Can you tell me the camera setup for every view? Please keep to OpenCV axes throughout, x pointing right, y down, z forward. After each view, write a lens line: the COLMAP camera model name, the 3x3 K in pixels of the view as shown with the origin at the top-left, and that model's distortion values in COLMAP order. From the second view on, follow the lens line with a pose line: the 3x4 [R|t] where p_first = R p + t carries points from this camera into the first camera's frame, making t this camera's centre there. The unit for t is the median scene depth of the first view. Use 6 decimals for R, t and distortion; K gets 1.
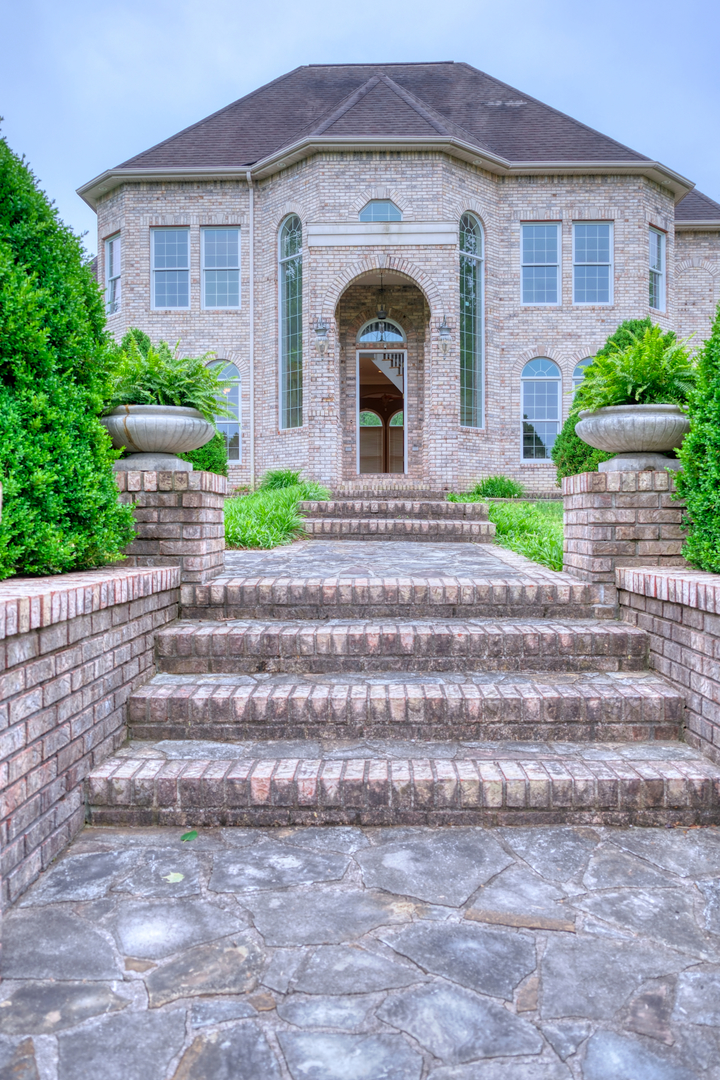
lens RADIAL K [[854.2, 0, 360.0], [0, 854.2, 540.0], [0, 0, 1]] dist [-0.041813, 0.034328]
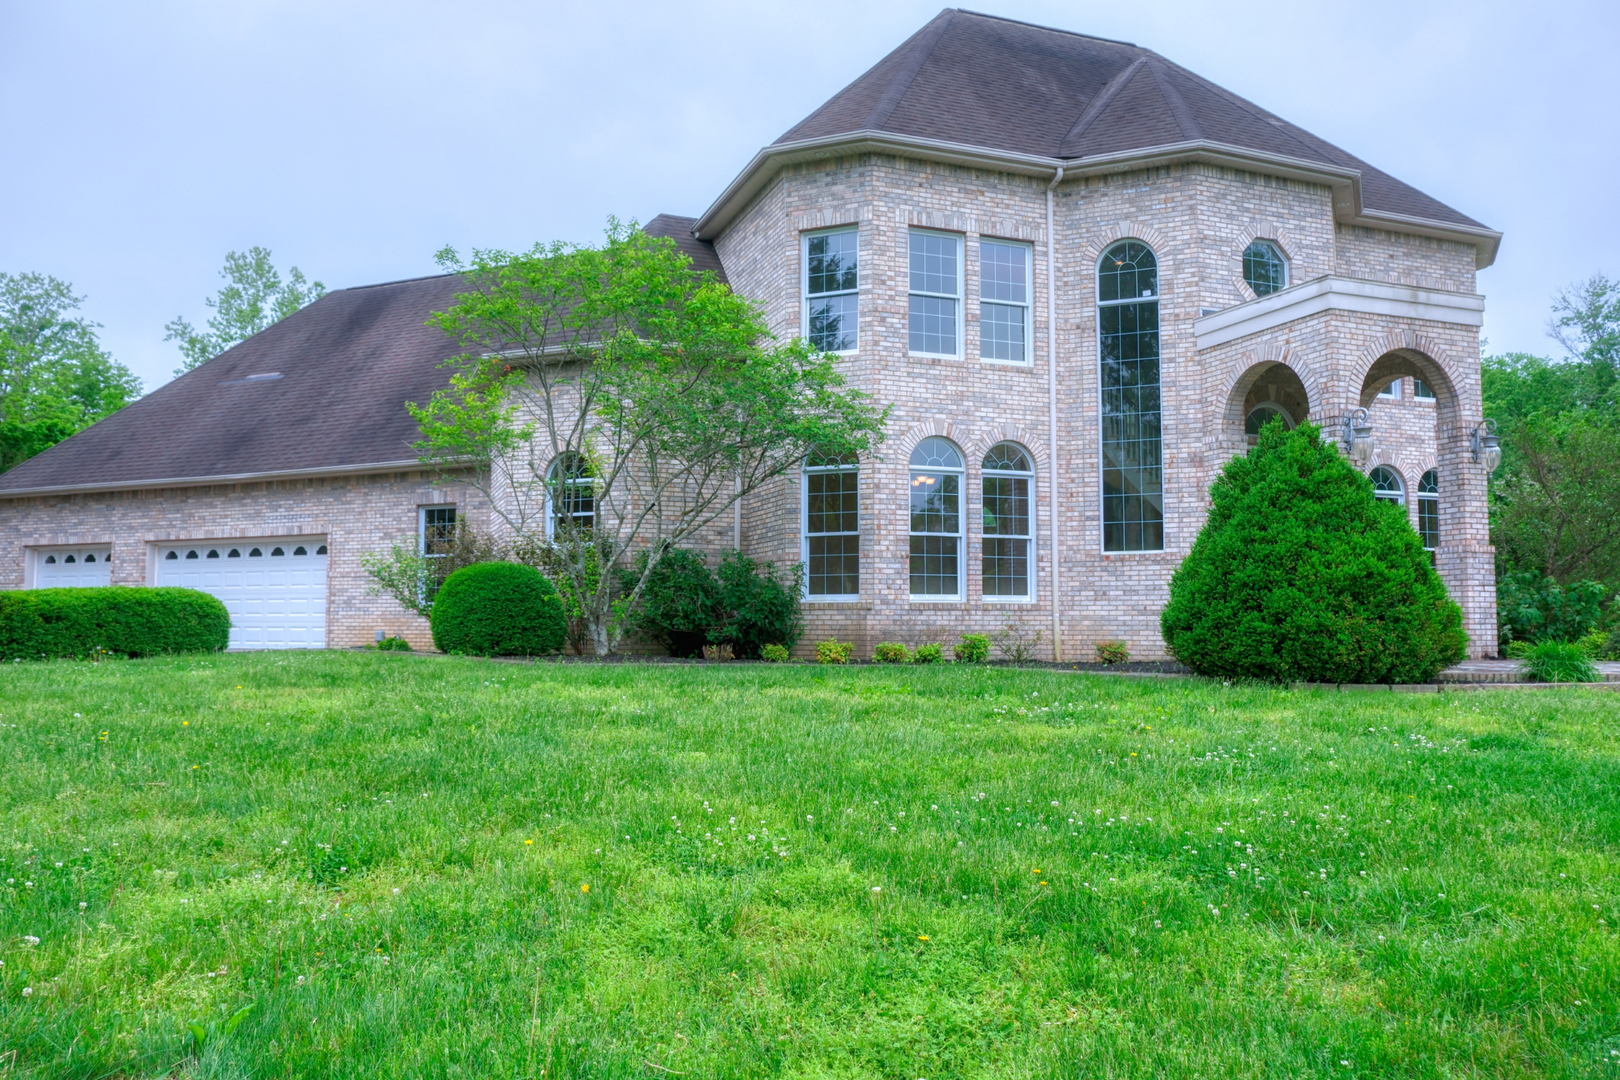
lens RADIAL K [[1281.4, 0, 815.9], [0, 1281.4, 539.6], [0, 0, 1]] dist [-0.041813, 0.034328]
pose [[0.919744, 0.031781, 0.391231, -0.680571], [0.007014, 0.995227, -0.097335, -0.044073], [-0.392457, 0.092268, 0.915131, 0.176354]]
